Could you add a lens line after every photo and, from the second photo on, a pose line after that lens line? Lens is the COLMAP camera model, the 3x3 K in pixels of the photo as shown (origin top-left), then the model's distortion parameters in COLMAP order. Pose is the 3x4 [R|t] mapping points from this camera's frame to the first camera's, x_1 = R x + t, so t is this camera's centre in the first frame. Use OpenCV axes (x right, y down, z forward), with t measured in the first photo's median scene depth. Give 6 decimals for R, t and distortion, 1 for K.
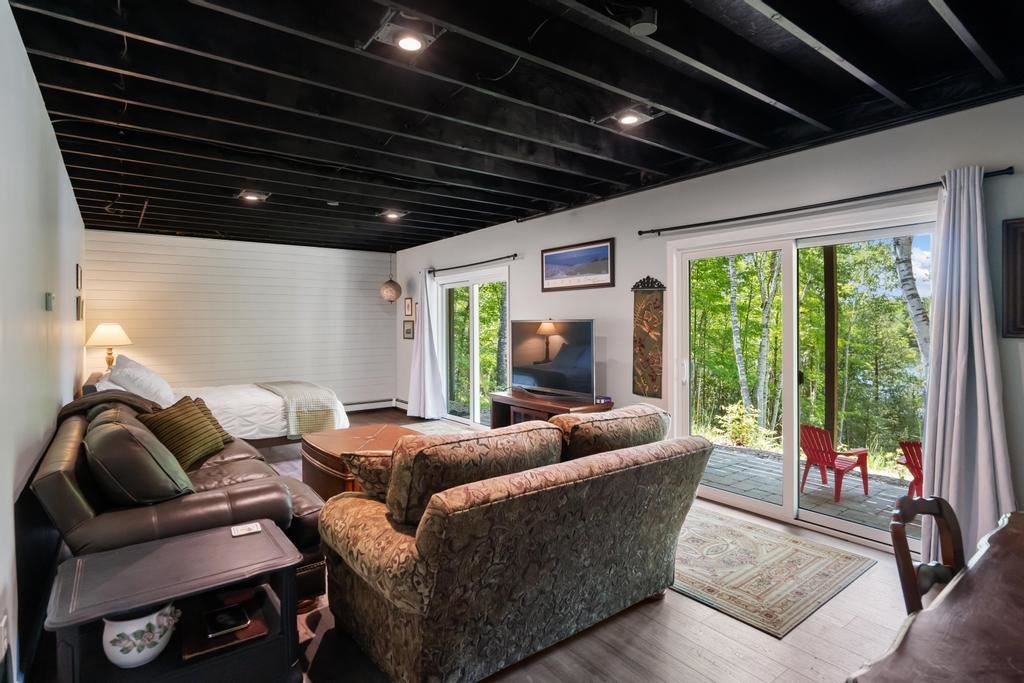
lens RADIAL K [[521.1, 0, 514.0], [0, 521.1, 328.5], [0, 0, 1]] dist [0.000738, 0.000103]
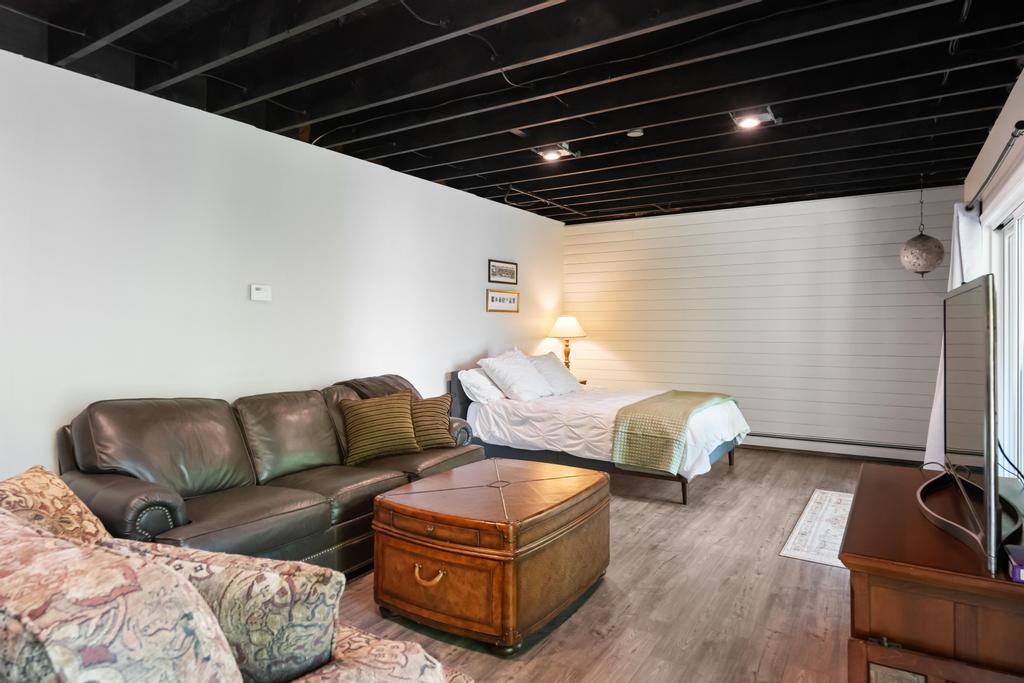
lens RADIAL K [[607.6, 0, 512.0], [0, 607.6, 341.5], [0, 0, 1]] dist [0.001446, 0.000475]
pose [[0.346583, 0.033026, -0.937438, 0.305097], [-0.009404, 0.999452, 0.031734, 0.004454], [0.937972, -0.002183, 0.346704, 0.517653]]
